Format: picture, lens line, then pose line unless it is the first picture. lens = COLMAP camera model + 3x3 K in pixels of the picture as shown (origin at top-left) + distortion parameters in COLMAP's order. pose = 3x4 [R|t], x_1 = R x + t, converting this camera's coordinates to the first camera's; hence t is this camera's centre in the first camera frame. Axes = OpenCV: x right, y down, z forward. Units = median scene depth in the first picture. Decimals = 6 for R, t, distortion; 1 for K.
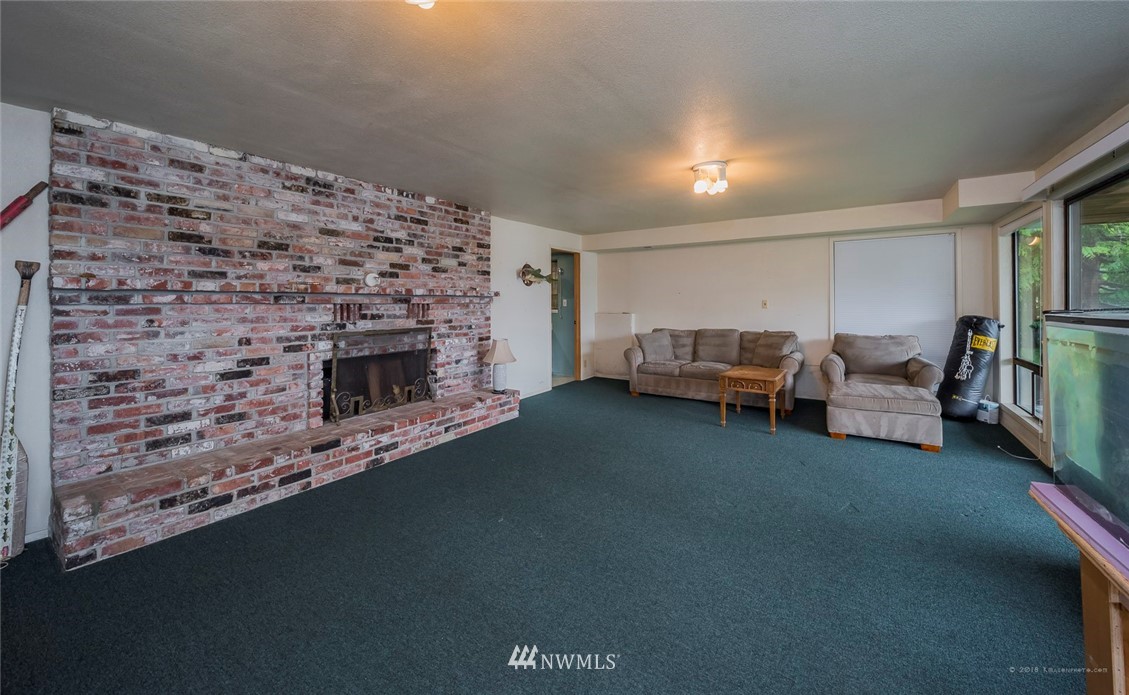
lens RADIAL K [[419.6, 0, 586.3], [0, 419.6, 301.1], [0, 0, 1]] dist [-0.000486, -0.000034]
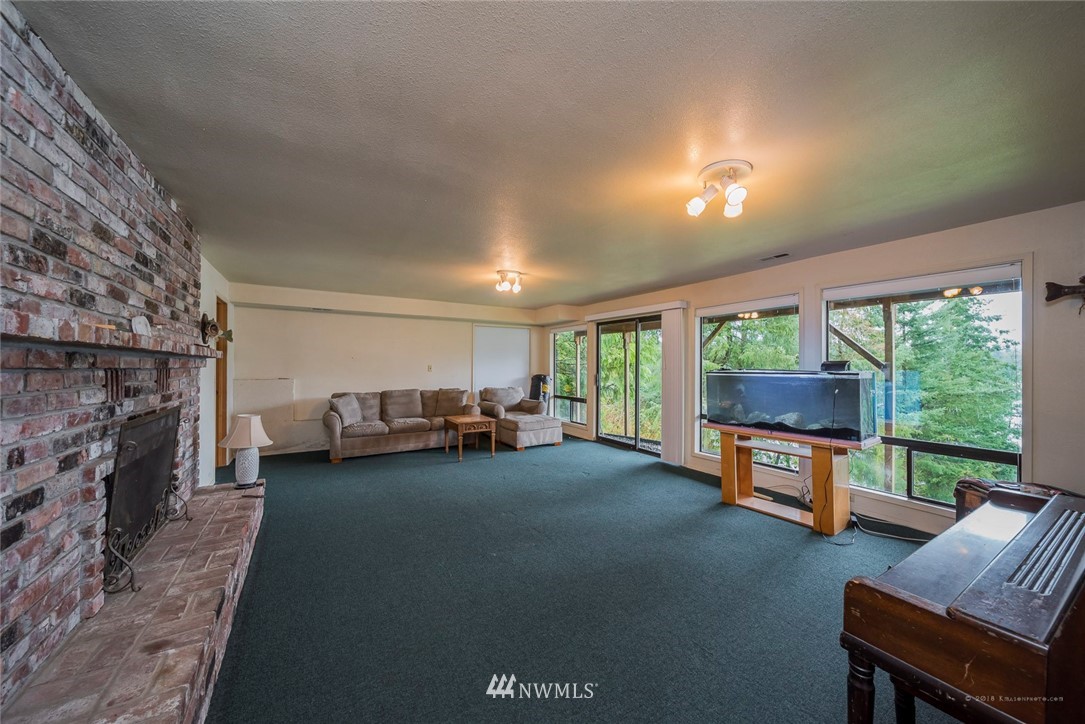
lens RADIAL K [[386.1, 0, 540.4], [0, 386.1, 362.0], [0, 0, 1]] dist [0.000440, 0.000032]
pose [[0.444181, 0.013335, 0.895838, -0.630766], [-0.005666, 0.999911, -0.012075, 0.000153], [-0.895919, 0.000288, 0.444217, 0.231976]]
